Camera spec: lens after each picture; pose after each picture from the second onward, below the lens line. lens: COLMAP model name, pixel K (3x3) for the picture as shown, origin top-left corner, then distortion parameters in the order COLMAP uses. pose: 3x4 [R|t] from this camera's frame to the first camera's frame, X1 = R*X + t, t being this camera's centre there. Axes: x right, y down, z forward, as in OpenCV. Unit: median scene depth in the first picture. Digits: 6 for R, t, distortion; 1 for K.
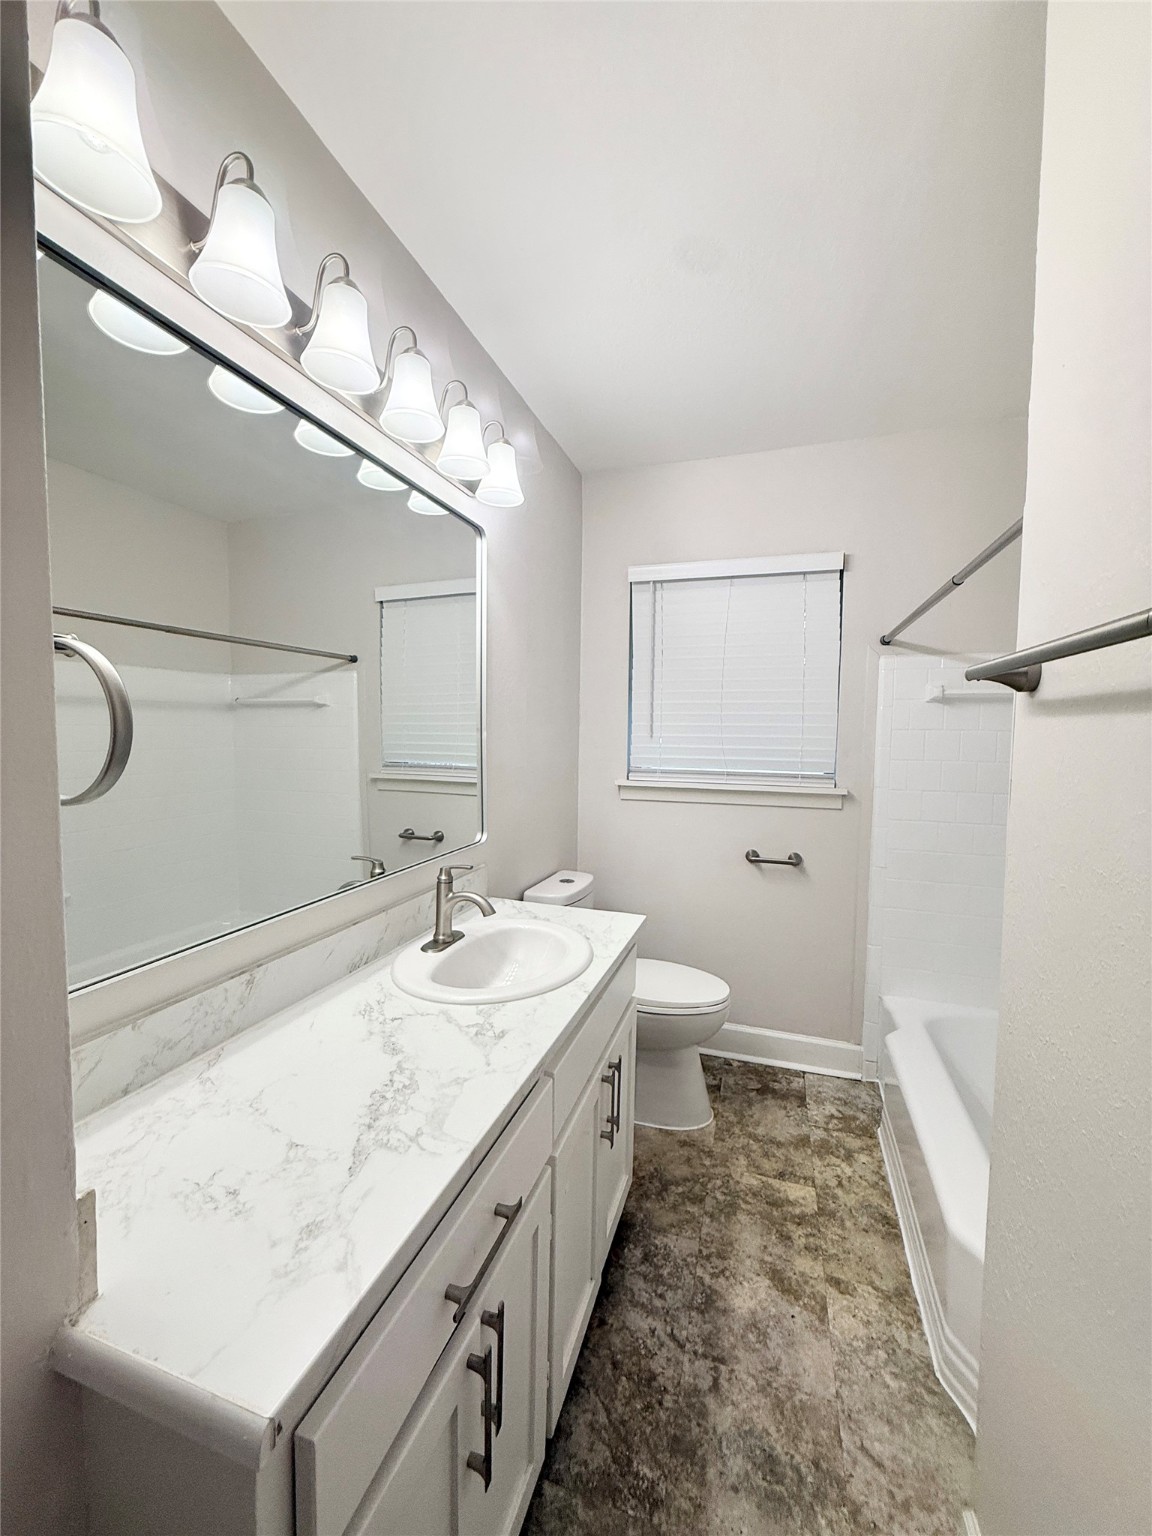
lens RADIAL K [[611.7, 0, 576.0], [0, 611.7, 768.0], [0, 0, 1]] dist [0.001609, 0.000013]
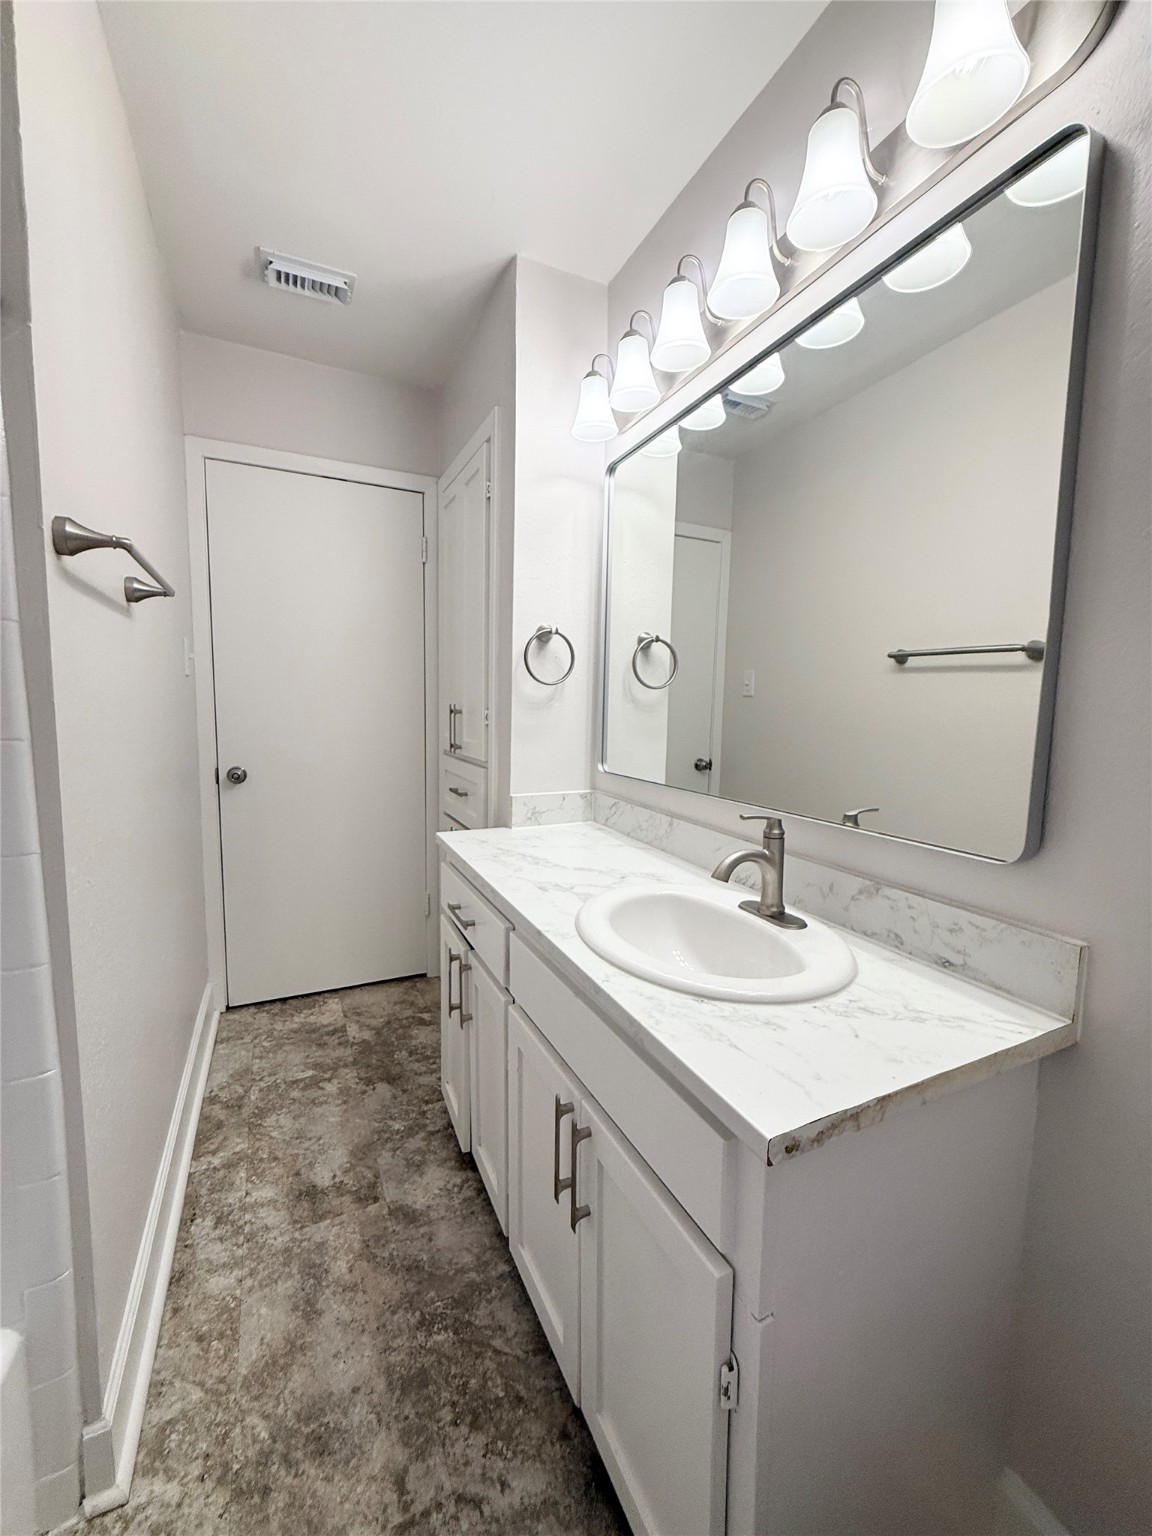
lens RADIAL K [[611.7, 0, 576.0], [0, 611.7, 768.0], [0, 0, 1]] dist [0.001609, 0.000013]
pose [[-0.720010, 0.046431, -0.692408, 0.583181], [-0.071727, 0.987436, 0.140801, 0.014778], [0.690247, 0.151042, -0.707634, 1.631012]]
